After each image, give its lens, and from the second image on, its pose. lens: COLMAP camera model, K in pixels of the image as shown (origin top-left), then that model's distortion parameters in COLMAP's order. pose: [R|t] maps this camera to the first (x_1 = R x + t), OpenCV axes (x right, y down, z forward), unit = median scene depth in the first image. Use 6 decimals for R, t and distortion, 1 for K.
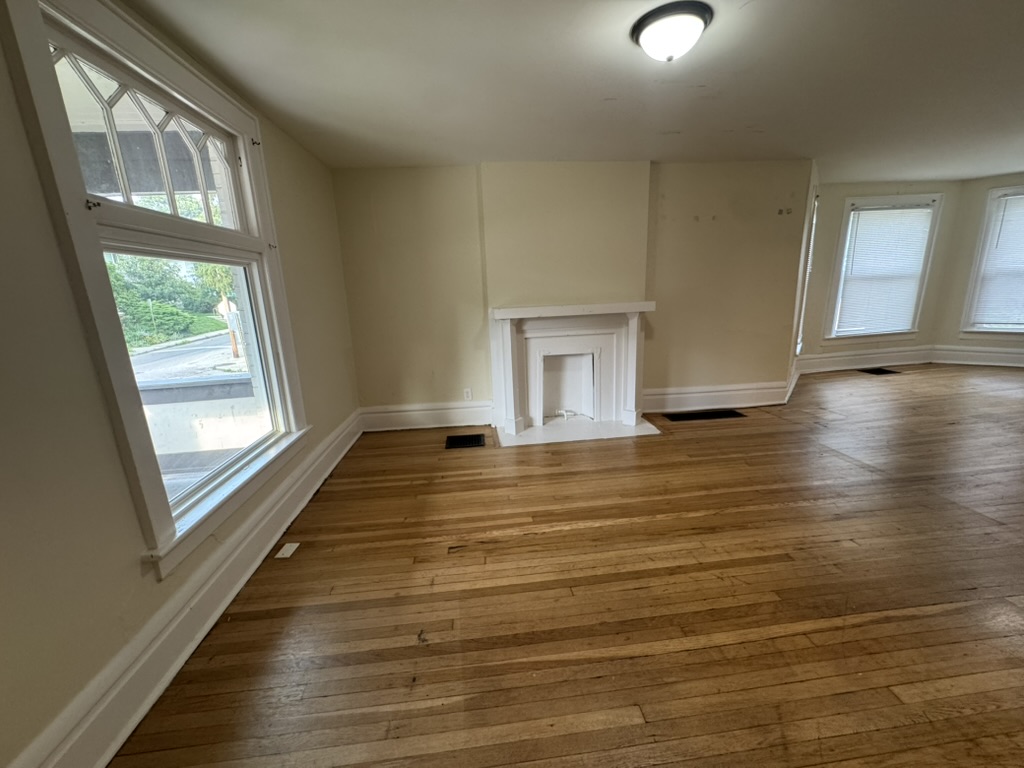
lens RADIAL K [[410.6, 0, 509.2], [0, 410.6, 382.9], [0, 0, 1]] dist [-0.004247, 0.000955]
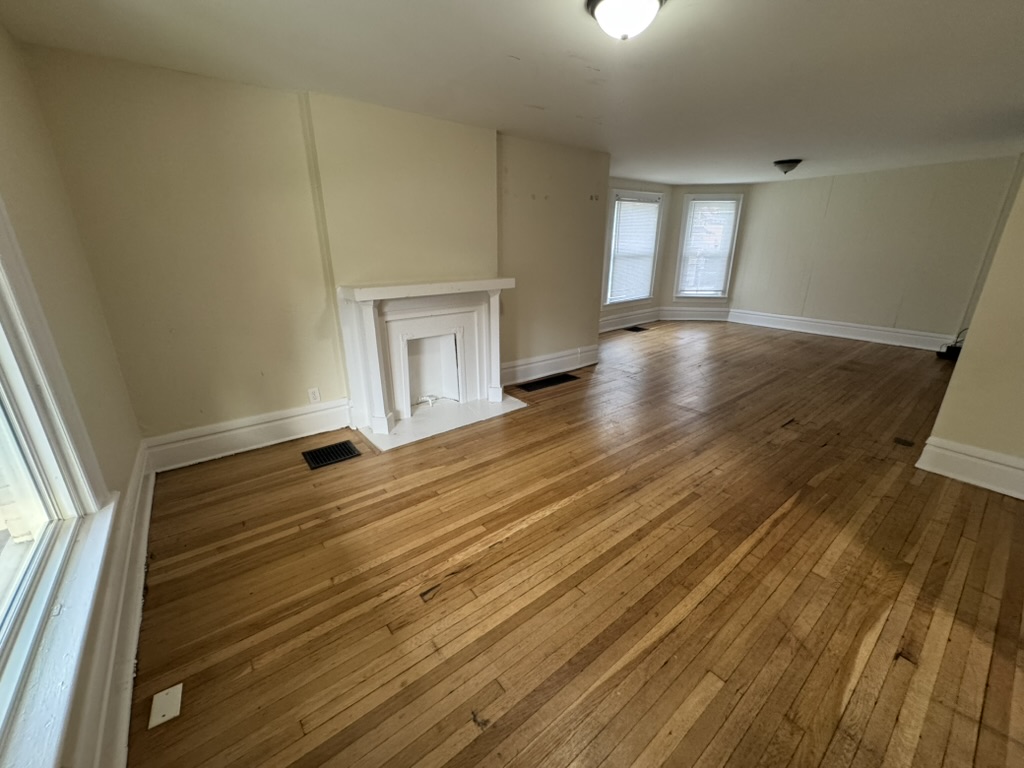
lens RADIAL K [[410.6, 0, 511.3], [0, 410.6, 383.8], [0, 0, 1]] dist [-0.004247, 0.000955]
pose [[0.842197, -0.135177, 0.521949, -0.281721], [0.090761, 0.989791, 0.109893, -0.069574], [-0.531476, -0.045178, 0.845868, 0.177838]]
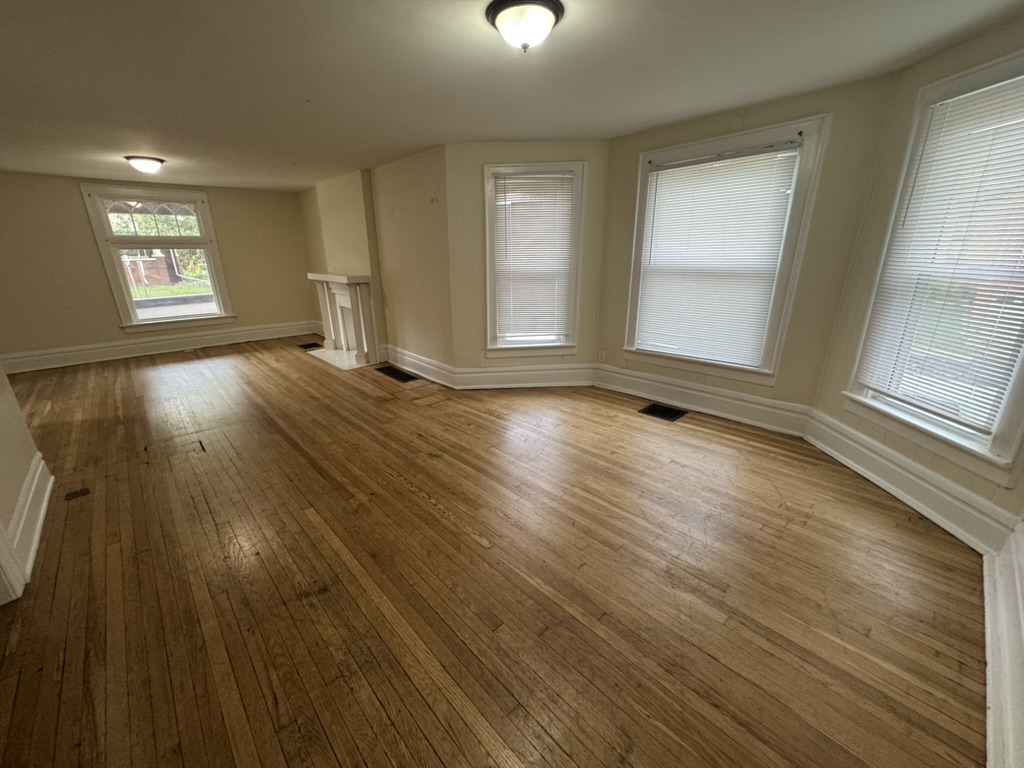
lens RADIAL K [[410.6, 0, 512.4], [0, 410.6, 385.6], [0, 0, 1]] dist [-0.004247, 0.000955]
pose [[0.608707, 0.285438, -0.740271, 2.418024], [-0.193900, 0.958269, 0.210055, -0.322400], [0.769336, 0.015677, 0.638652, 0.712143]]
